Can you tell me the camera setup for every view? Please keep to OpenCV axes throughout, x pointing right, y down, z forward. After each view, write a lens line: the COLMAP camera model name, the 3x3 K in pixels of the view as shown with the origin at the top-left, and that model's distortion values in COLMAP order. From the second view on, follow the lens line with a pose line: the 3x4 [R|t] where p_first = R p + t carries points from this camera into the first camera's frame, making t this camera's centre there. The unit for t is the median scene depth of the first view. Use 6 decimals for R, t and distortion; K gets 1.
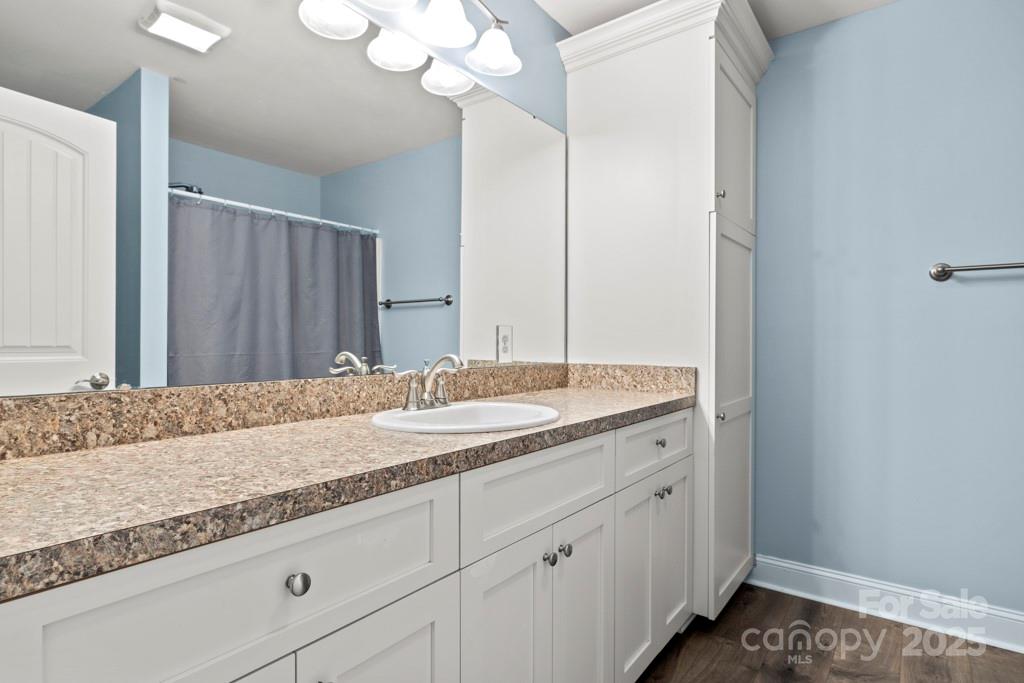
lens RADIAL K [[546.0, 0, 508.4], [0, 546.0, 341.0], [0, 0, 1]] dist [0.001791, 0.001270]
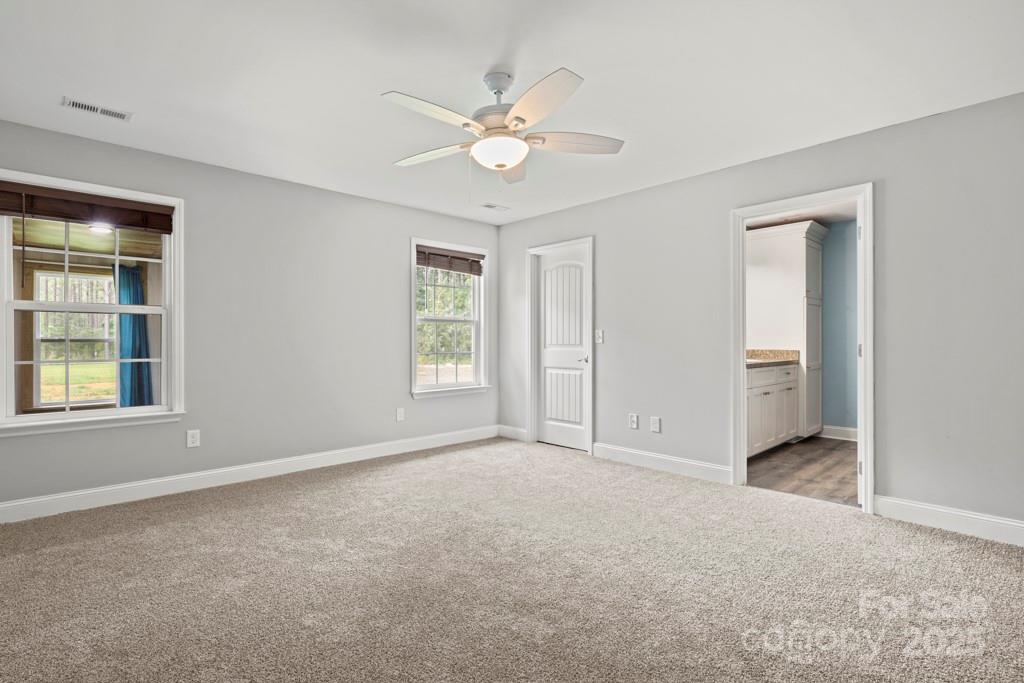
lens RADIAL K [[492.0, 0, 516.4], [0, 492.0, 342.0], [0, 0, 1]] dist [-0.006155, -0.000227]
pose [[0.987254, -0.002615, -0.159133, -0.684953], [0.002845, 0.999995, 0.001219, -0.002144], [0.159129, -0.001656, 0.987256, -1.717575]]
